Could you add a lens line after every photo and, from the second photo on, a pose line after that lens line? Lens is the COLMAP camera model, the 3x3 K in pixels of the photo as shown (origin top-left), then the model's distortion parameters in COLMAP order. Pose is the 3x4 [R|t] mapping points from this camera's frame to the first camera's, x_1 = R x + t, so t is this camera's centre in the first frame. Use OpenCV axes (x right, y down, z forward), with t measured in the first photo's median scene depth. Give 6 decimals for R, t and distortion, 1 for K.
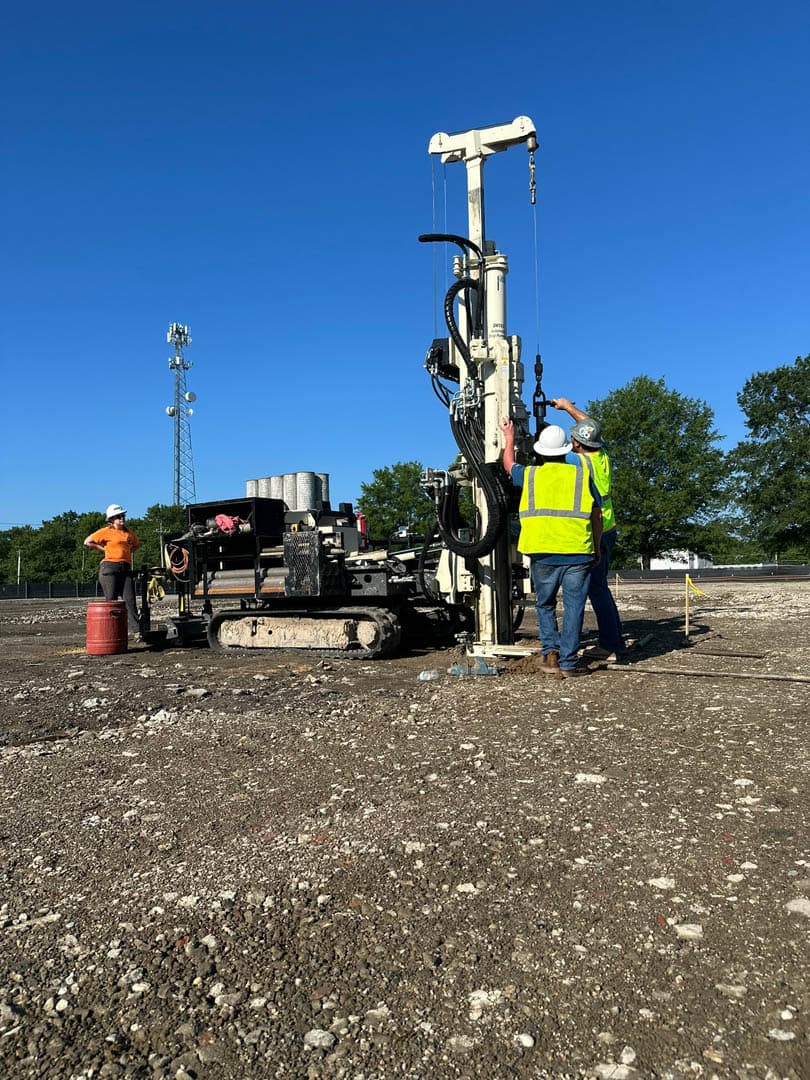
lens RADIAL K [[742.8, 0, 404.2], [0, 742.8, 545.5], [0, 0, 1]] dist [0.180309, -0.357469]
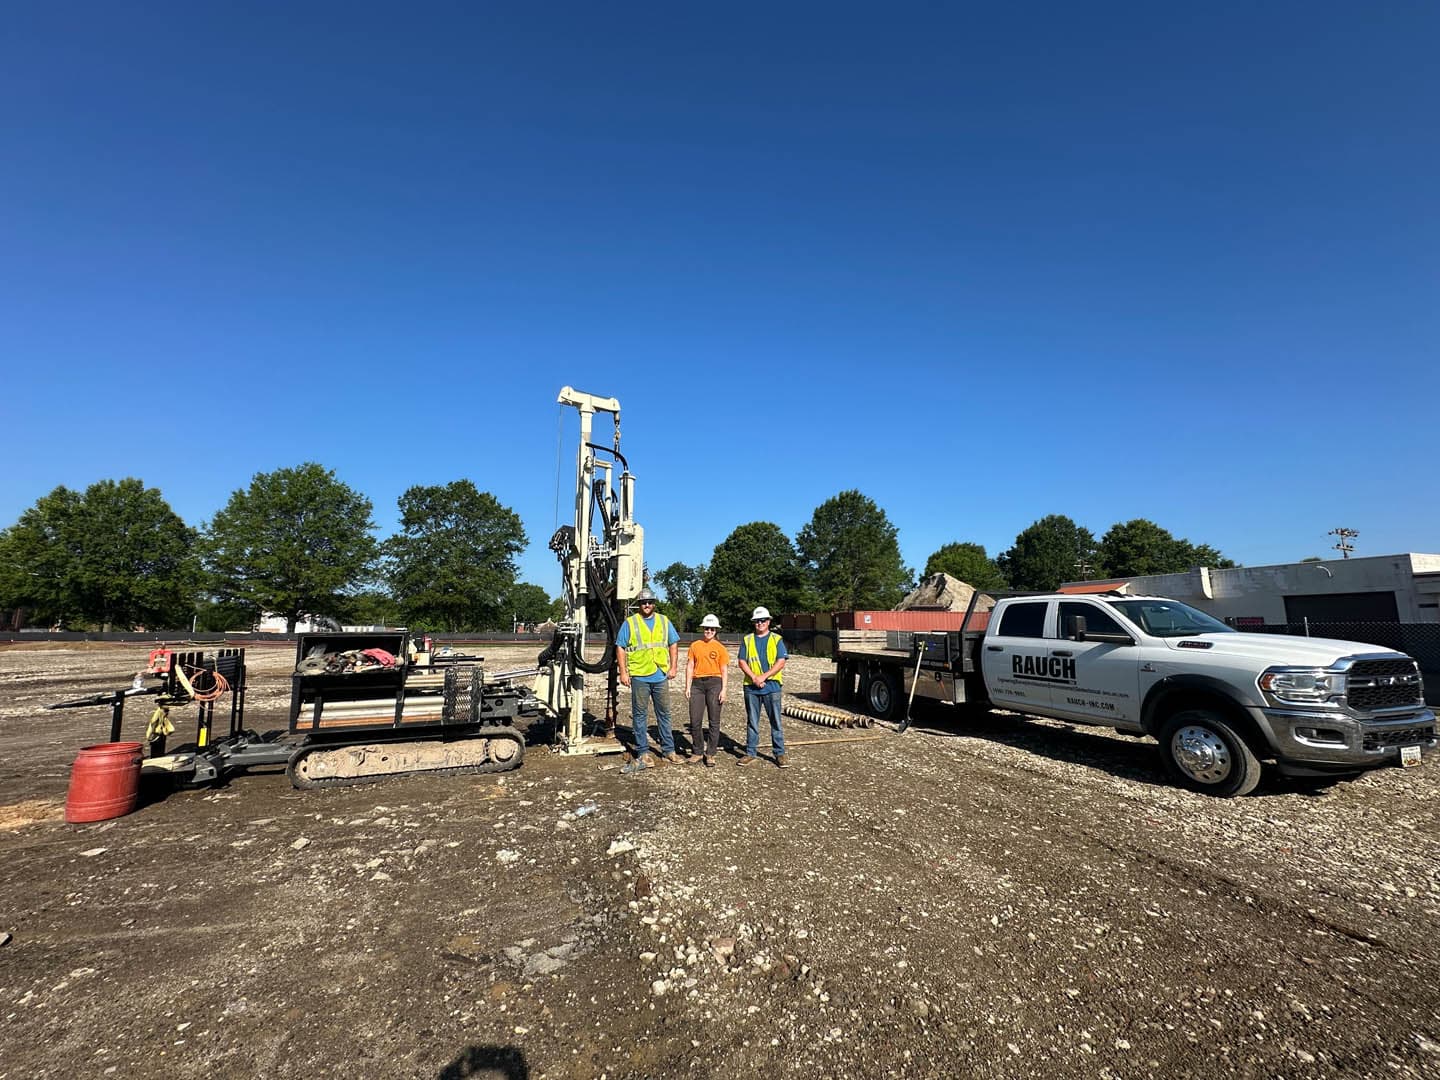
lens RADIAL K [[576.5, 0, 711.9], [0, 576.5, 540.2], [0, 0, 1]] dist [0.001066, 0.000106]
pose [[0.546412, 0.156753, 0.822716, -0.629352], [-0.055860, 0.986962, -0.150947, -0.088814], [-0.835651, 0.036523, 0.548045, 0.155566]]
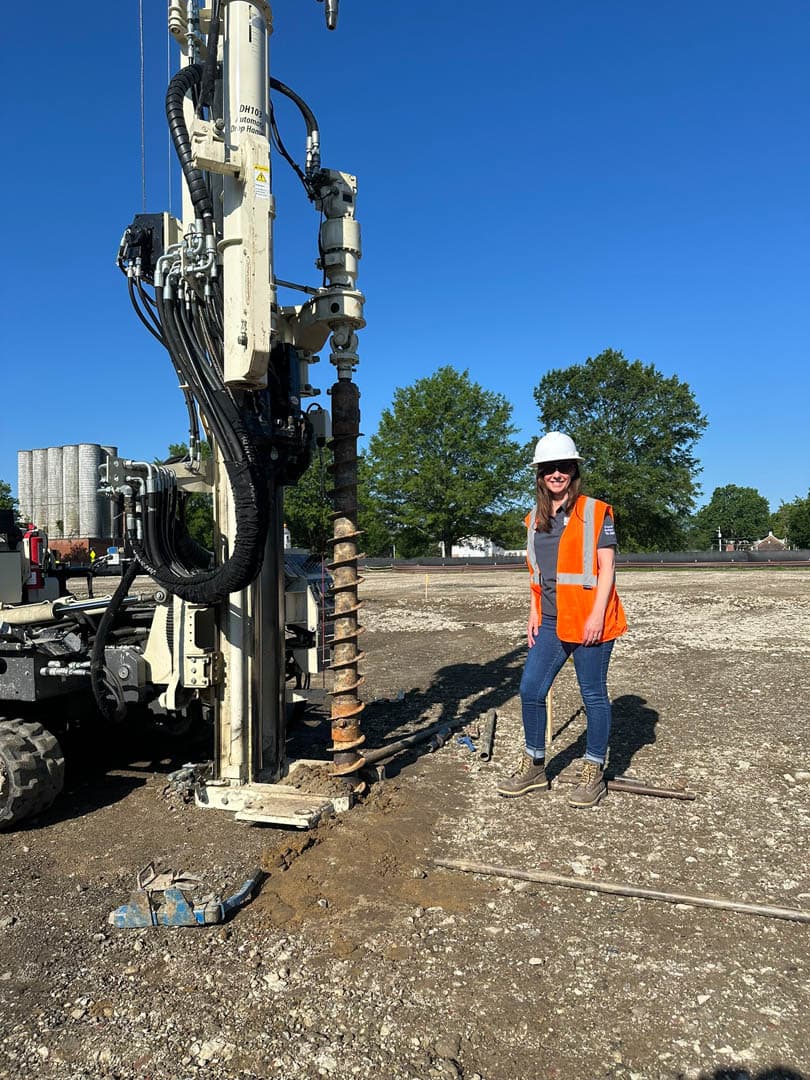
lens RADIAL K [[742.8, 0, 404.2], [0, 742.8, 545.5], [0, 0, 1]] dist [0.180309, -0.357469]
pose [[0.967578, 0.009784, 0.252383, 0.080868], [-0.015785, 0.999638, 0.021766, -0.049810], [-0.252079, -0.025044, 0.967382, 0.388666]]
